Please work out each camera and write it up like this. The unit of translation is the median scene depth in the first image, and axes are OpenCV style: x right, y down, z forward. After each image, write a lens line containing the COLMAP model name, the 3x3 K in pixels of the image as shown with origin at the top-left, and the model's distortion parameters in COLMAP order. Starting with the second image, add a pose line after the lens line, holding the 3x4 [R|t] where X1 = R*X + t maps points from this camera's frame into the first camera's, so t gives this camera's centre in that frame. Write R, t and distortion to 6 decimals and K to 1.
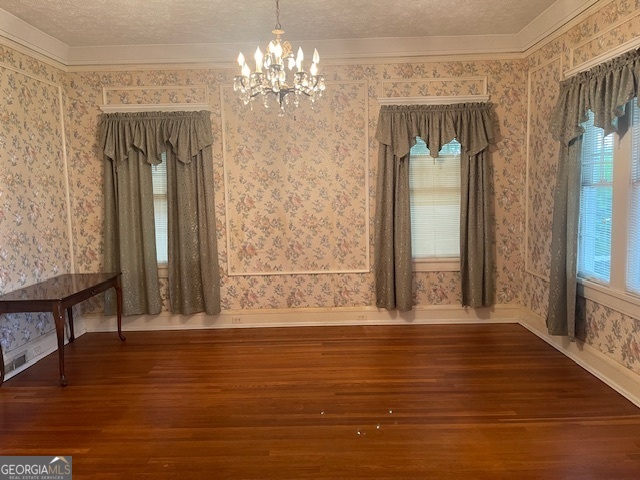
lens RADIAL K [[405.3, 0, 322.5], [0, 405.3, 221.0], [0, 0, 1]] dist [0.008586, -0.000244]
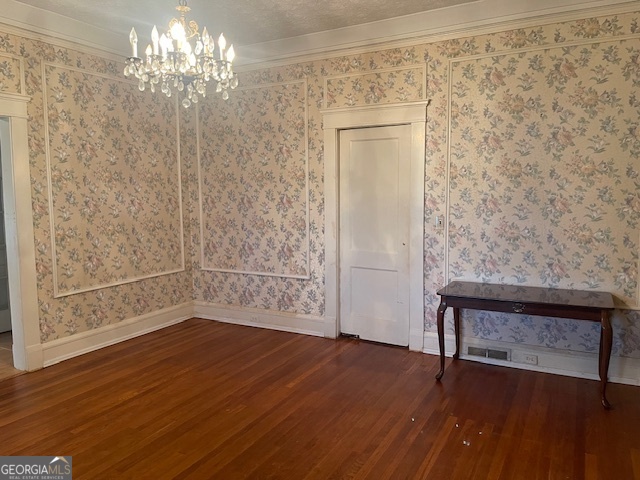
lens RADIAL K [[488.5, 0, 319.5], [0, 488.5, 238.0], [0, 0, 1]] dist [0.008930, 0.003525]
pose [[0.879266, 0.068541, -0.471374, 0.462898], [-0.056424, 0.997613, 0.039809, -0.012799], [0.472978, -0.008406, 0.881034, -0.000586]]
